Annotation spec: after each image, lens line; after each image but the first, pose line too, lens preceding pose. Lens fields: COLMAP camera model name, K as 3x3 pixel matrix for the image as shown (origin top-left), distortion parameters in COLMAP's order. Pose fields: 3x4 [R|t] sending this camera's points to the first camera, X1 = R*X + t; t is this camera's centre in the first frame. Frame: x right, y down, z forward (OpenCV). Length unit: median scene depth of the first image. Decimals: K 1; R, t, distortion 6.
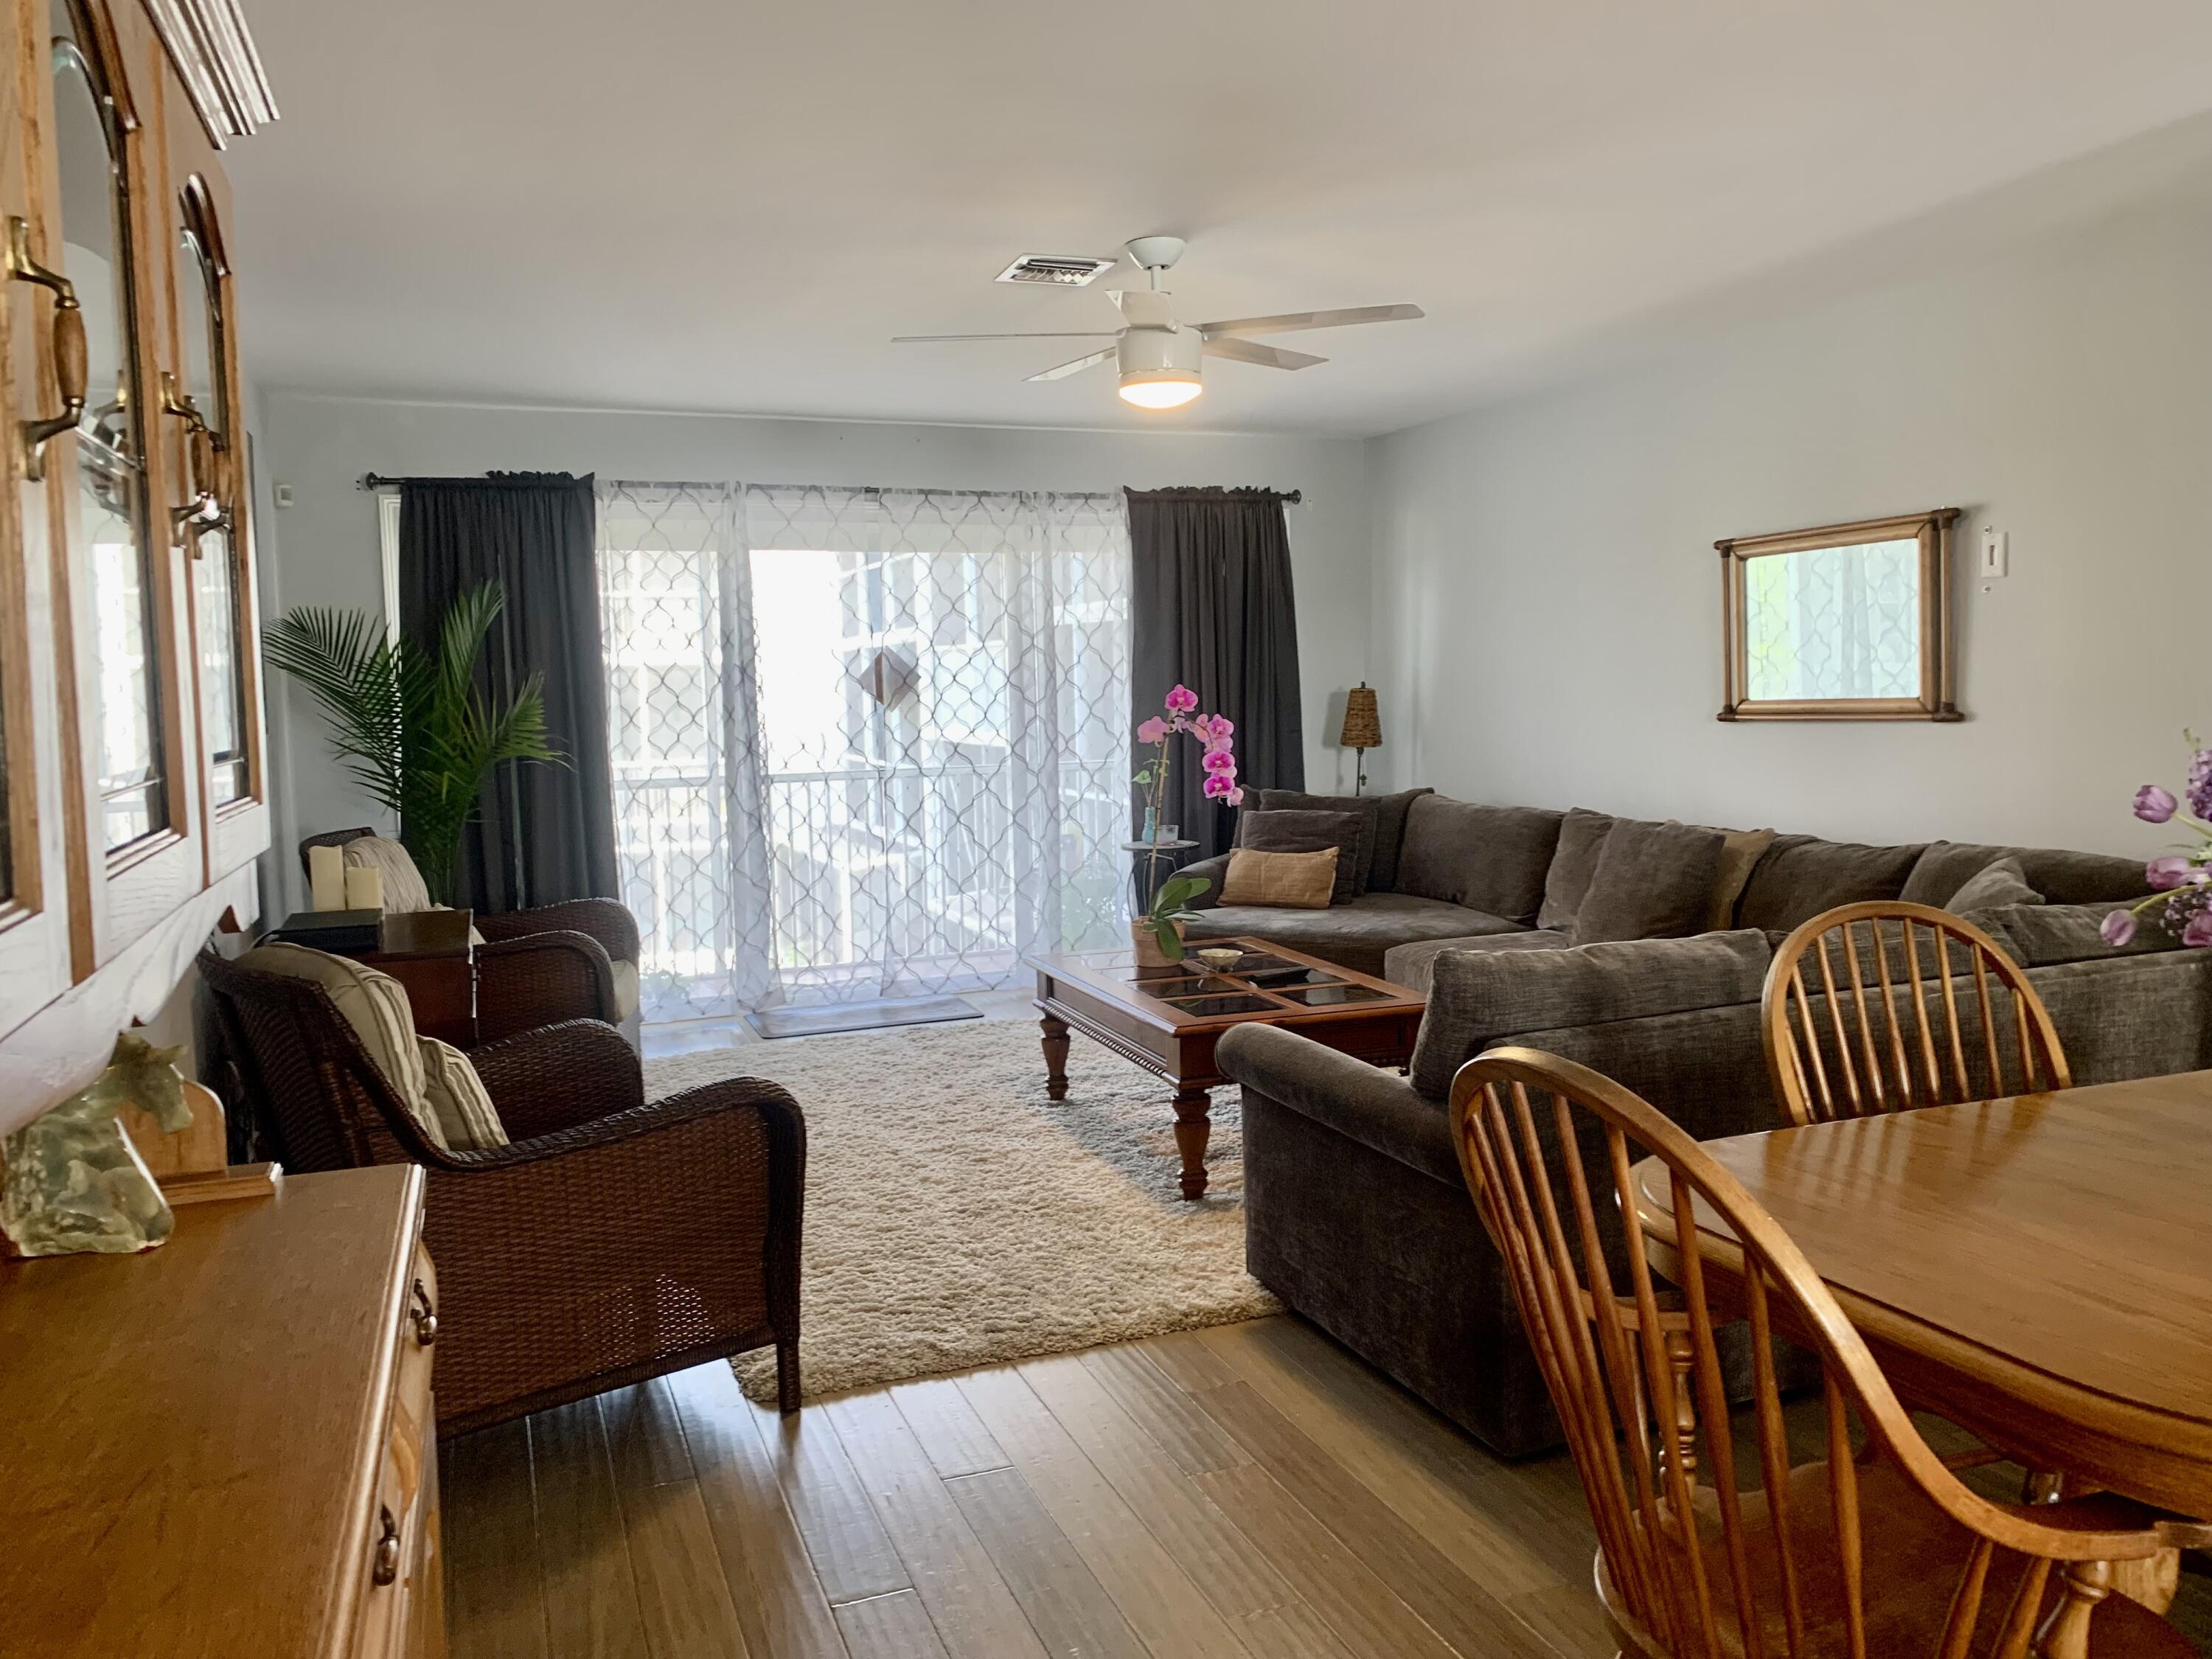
lens RADIAL K [[1712.1, 0, 1114.4], [0, 1712.1, 834.5], [0, 0, 1]] dist [0.059471, -0.080735]
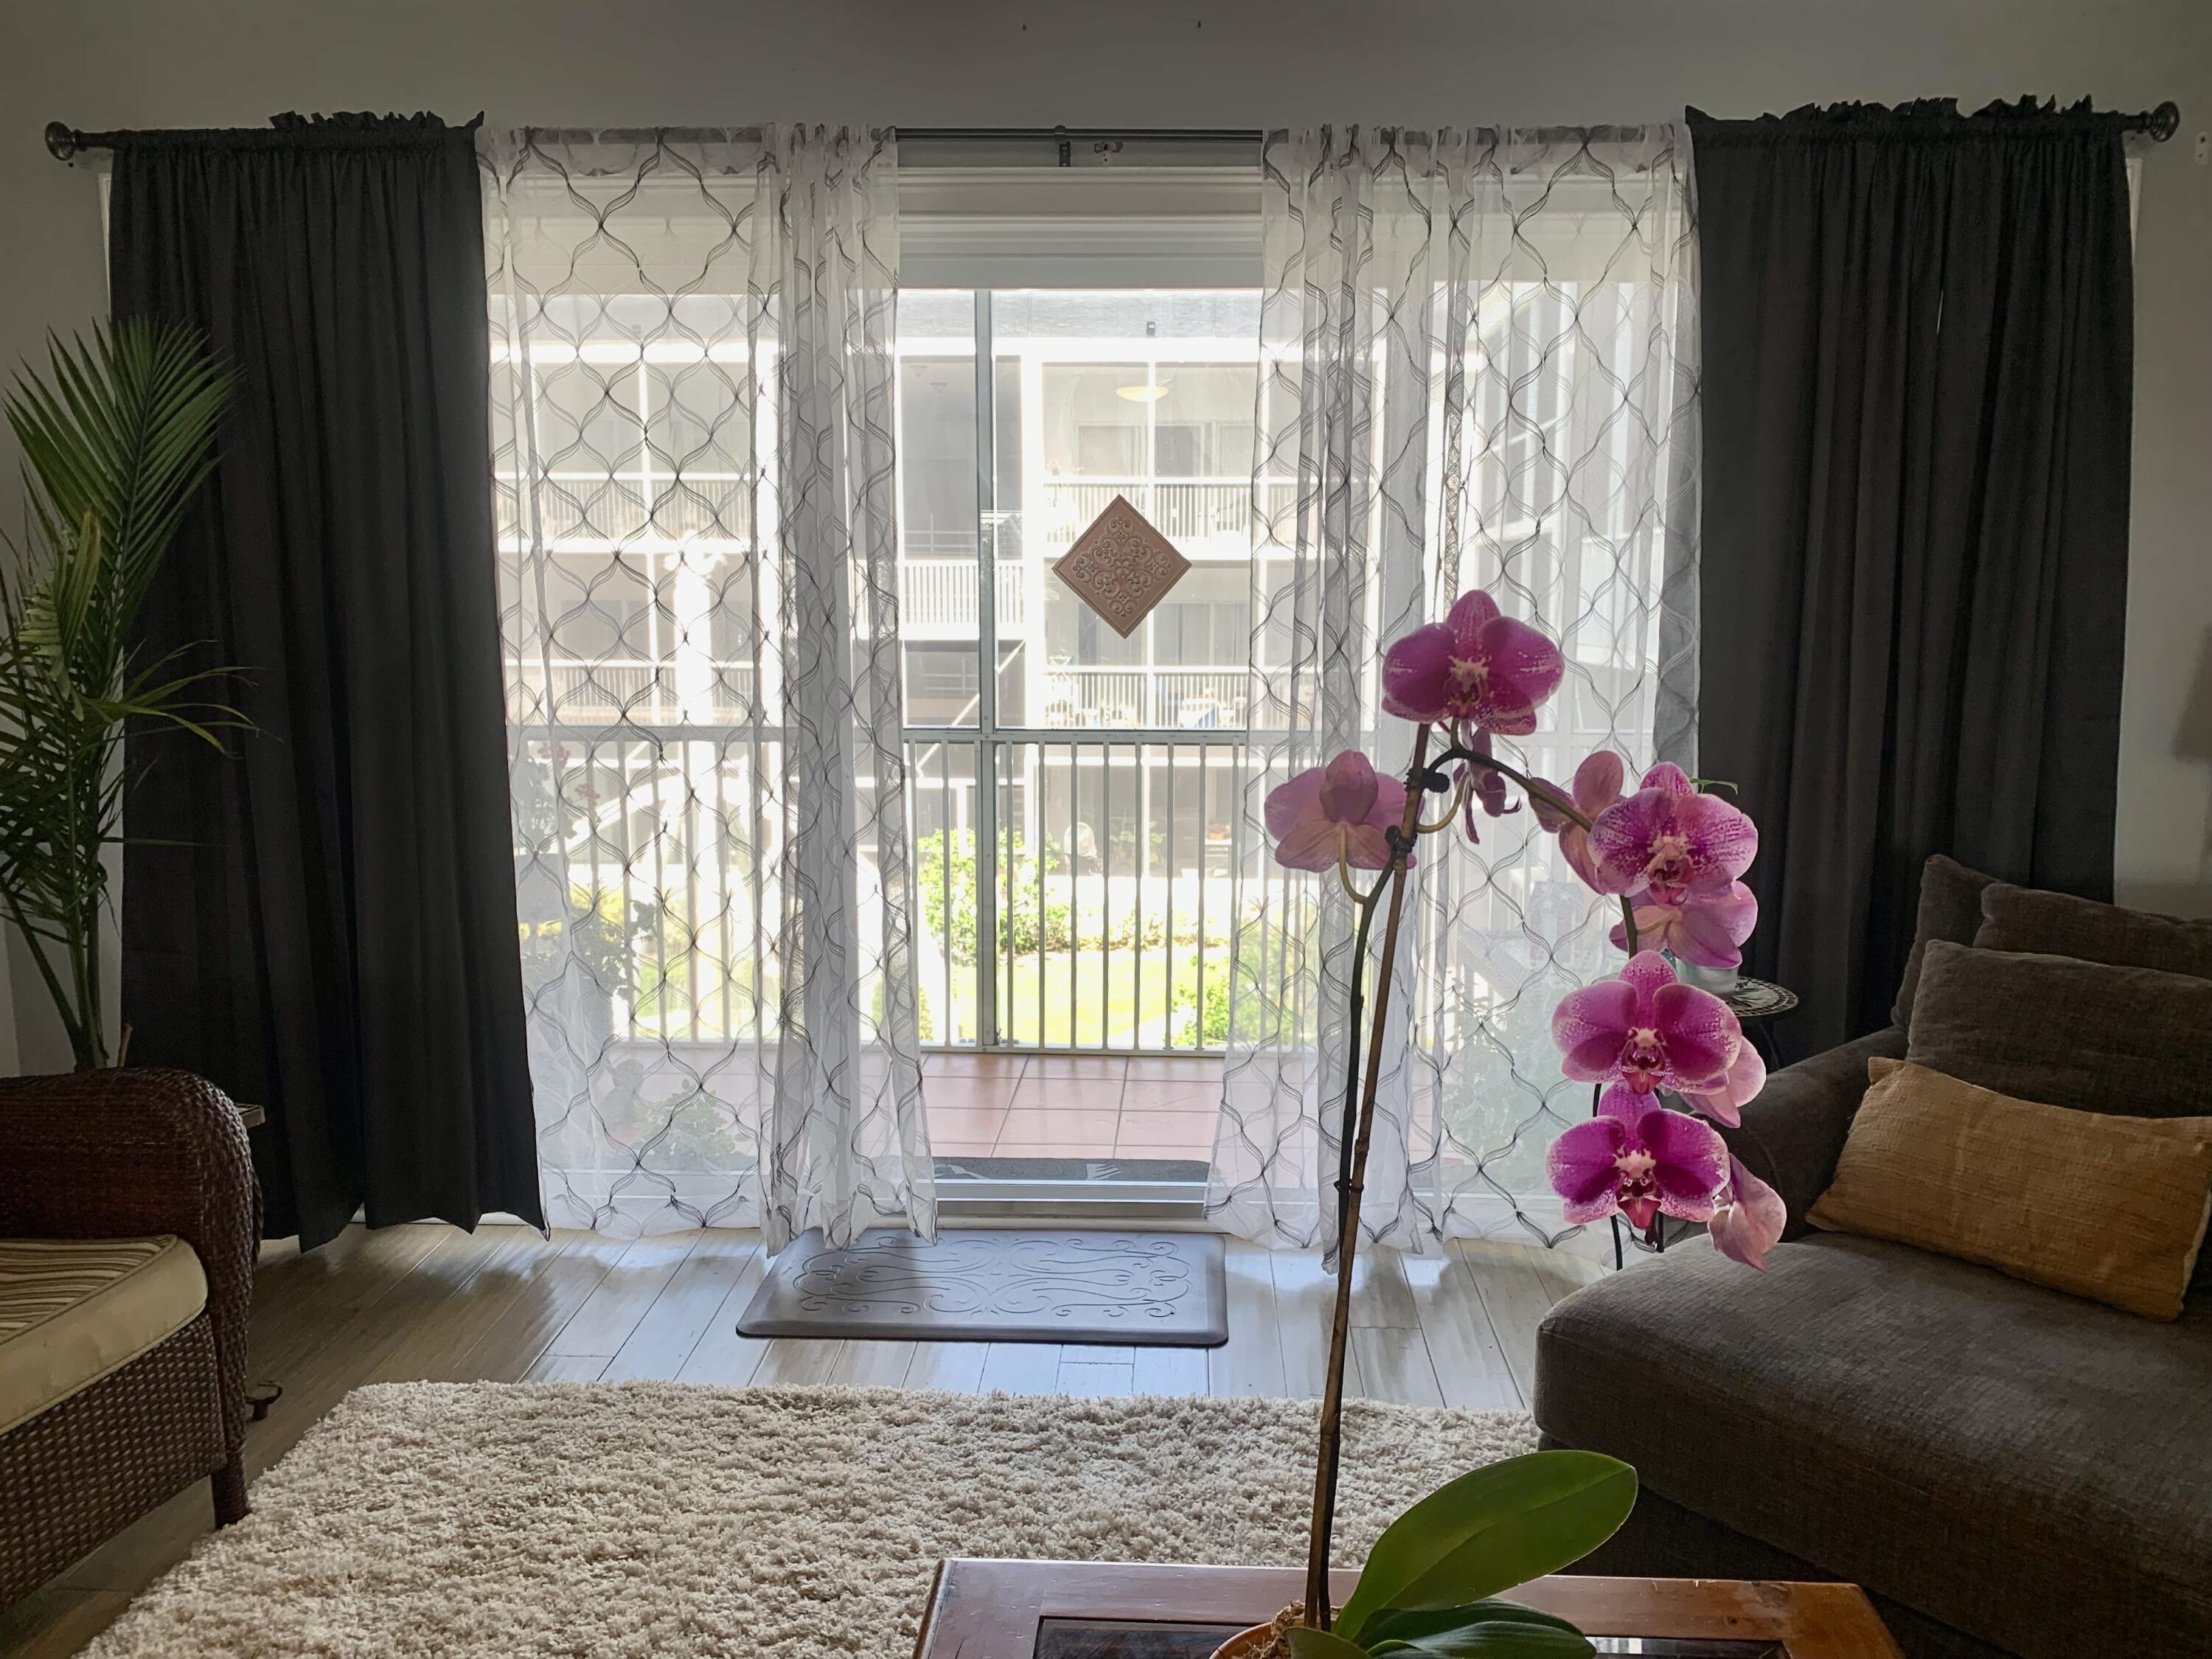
lens RADIAL K [[1705.6, 0, 1125.0], [0, 1705.6, 833.1], [0, 0, 1]] dist [0.012565, 0.006085]
pose [[0.920722, 0.081000, -0.381720, 0.065241], [-0.058501, 0.995816, 0.070204, -0.062447], [0.385810, -0.042307, 0.921608, 0.698464]]
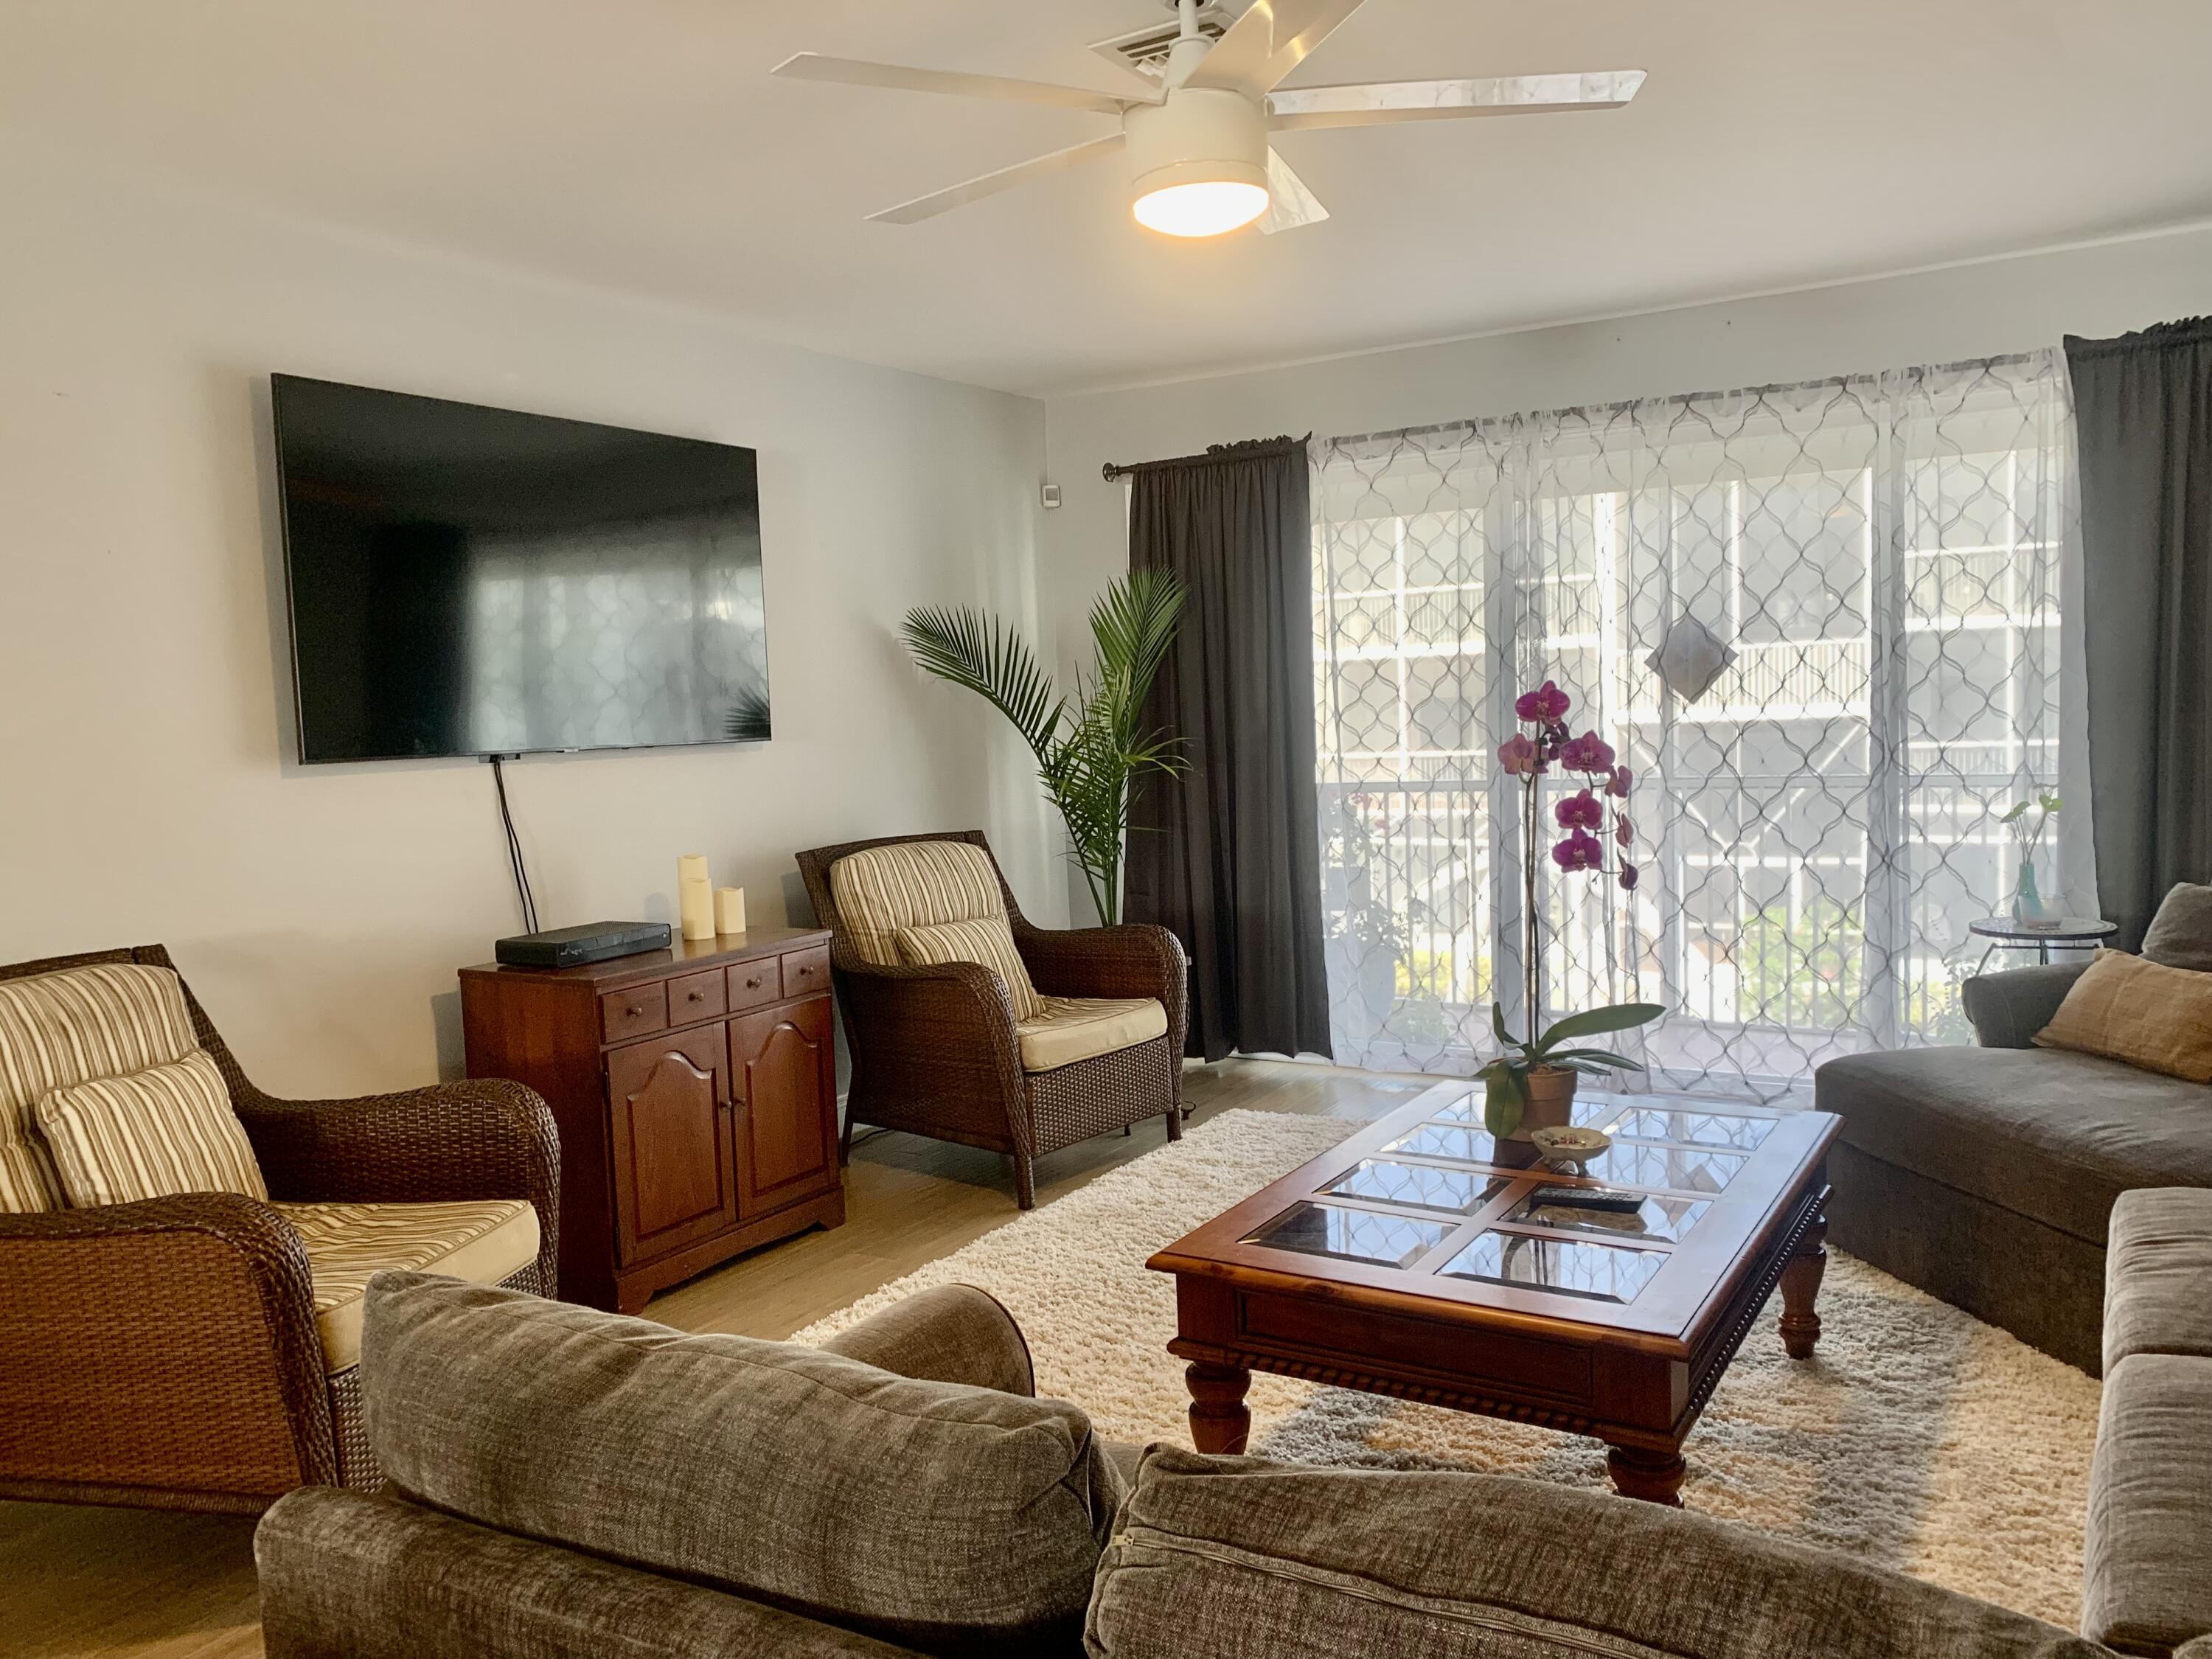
lens RADIAL K [[1694.3, 0, 1106.7], [0, 1694.3, 866.2], [0, 0, 1]] dist [0.035510, -0.051470]
pose [[0.614932, 0.073968, -0.785103, 0.359077], [-0.041749, 0.997249, 0.061255, -0.045698], [0.787474, -0.004890, 0.616329, 0.439536]]
